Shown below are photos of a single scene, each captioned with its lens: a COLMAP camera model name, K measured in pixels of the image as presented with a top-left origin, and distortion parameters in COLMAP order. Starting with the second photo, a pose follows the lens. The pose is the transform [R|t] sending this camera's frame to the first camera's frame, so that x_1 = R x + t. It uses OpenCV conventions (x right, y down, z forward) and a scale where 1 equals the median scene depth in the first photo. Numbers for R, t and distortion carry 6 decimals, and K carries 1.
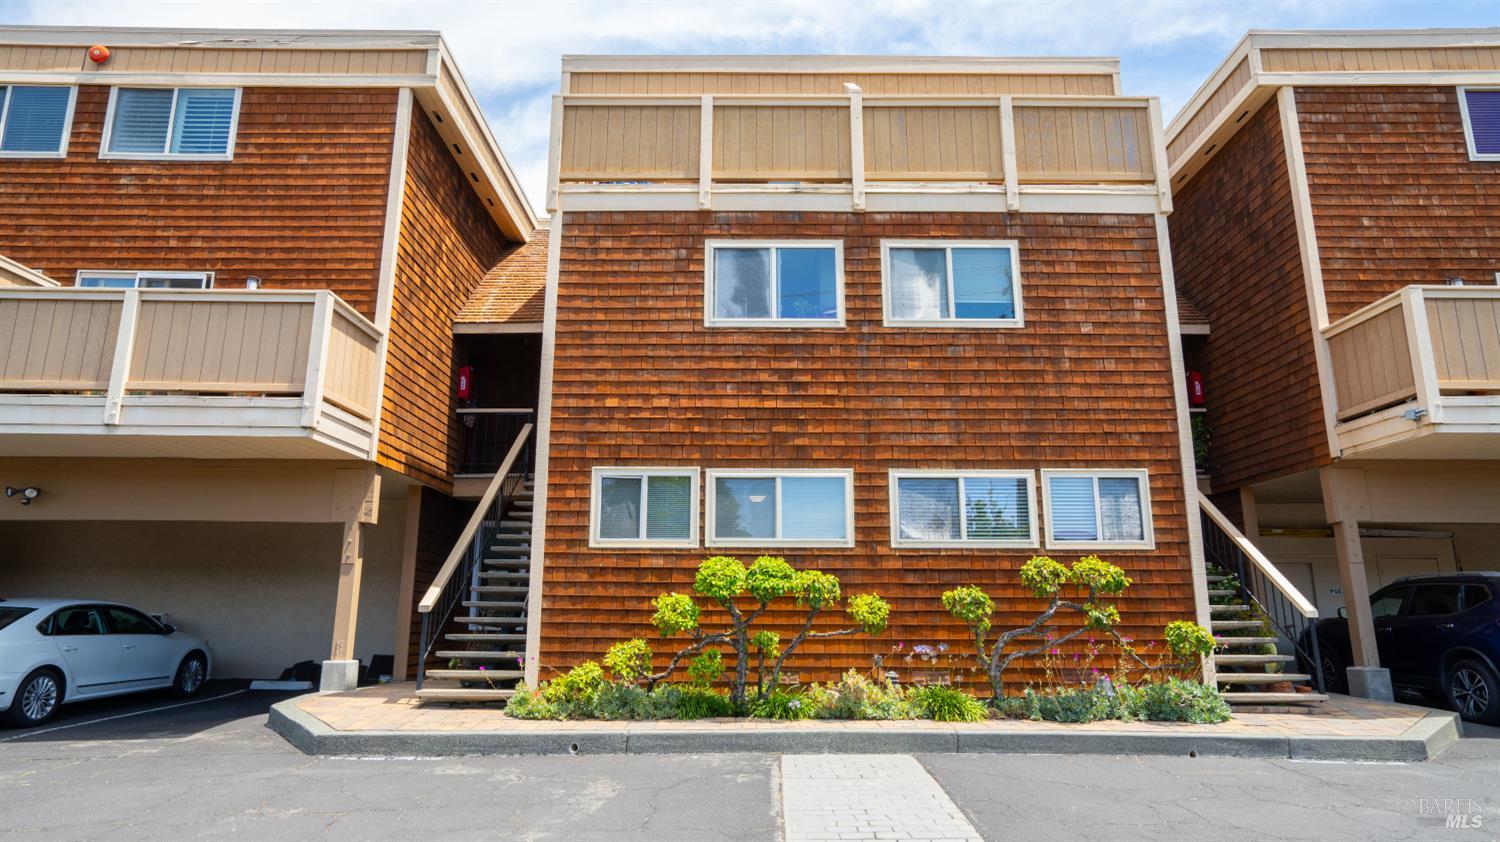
lens RADIAL K [[915.0, 0, 756.1], [0, 915.0, 414.0], [0, 0, 1]] dist [-0.004809, 0.008192]
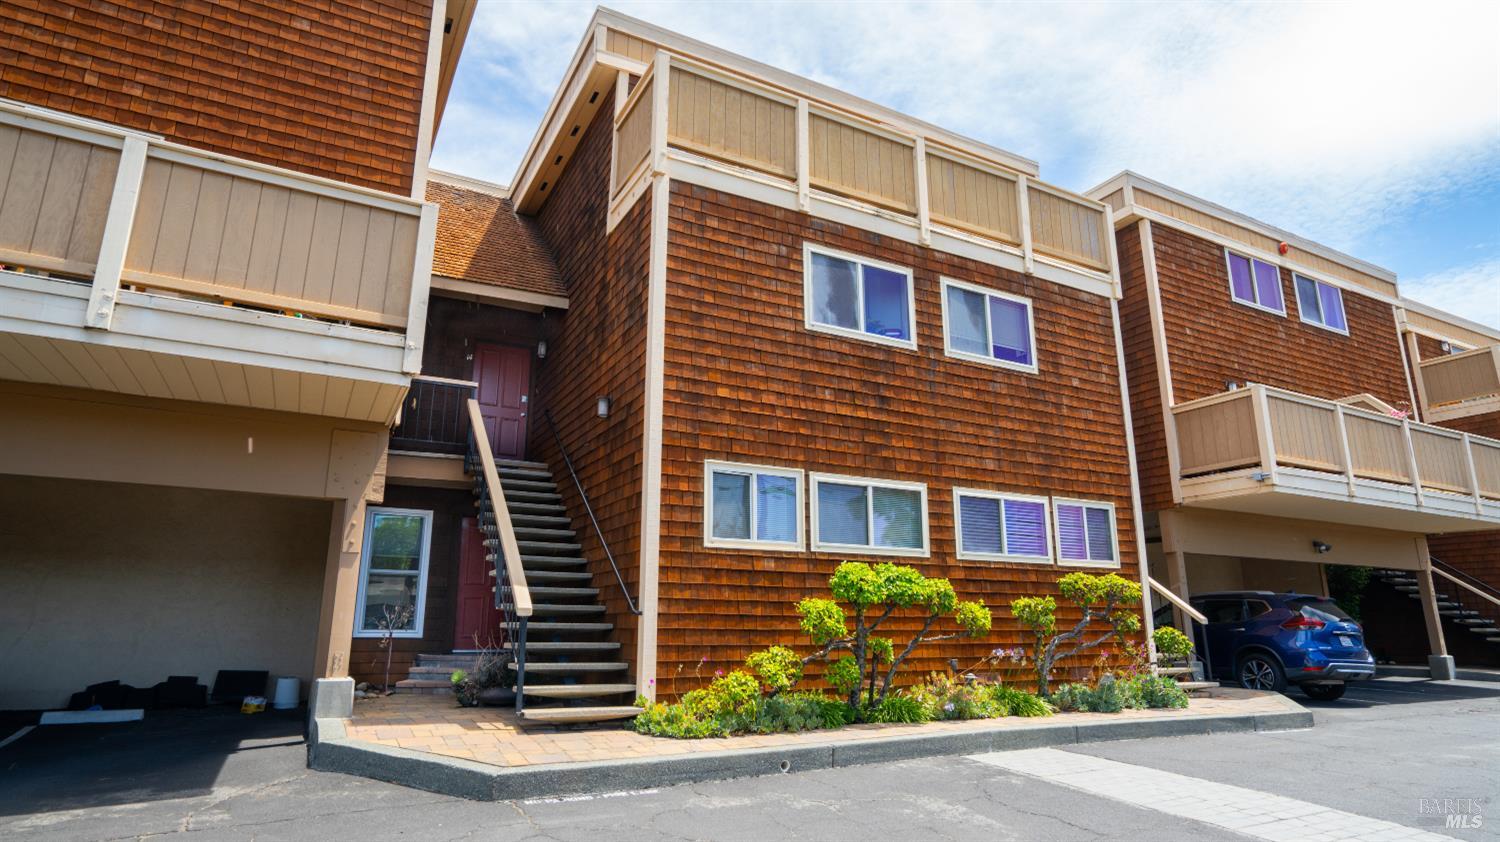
lens RADIAL K [[850.0, 0, 762.0], [0, 850.0, 420.2], [0, 0, 1]] dist [-0.013296, 0.012263]
pose [[0.874643, 0.114562, 0.471037, -0.523512], [-0.106146, 0.993354, -0.044499, 0.049564], [-0.473005, -0.011079, 0.880990, 0.213659]]
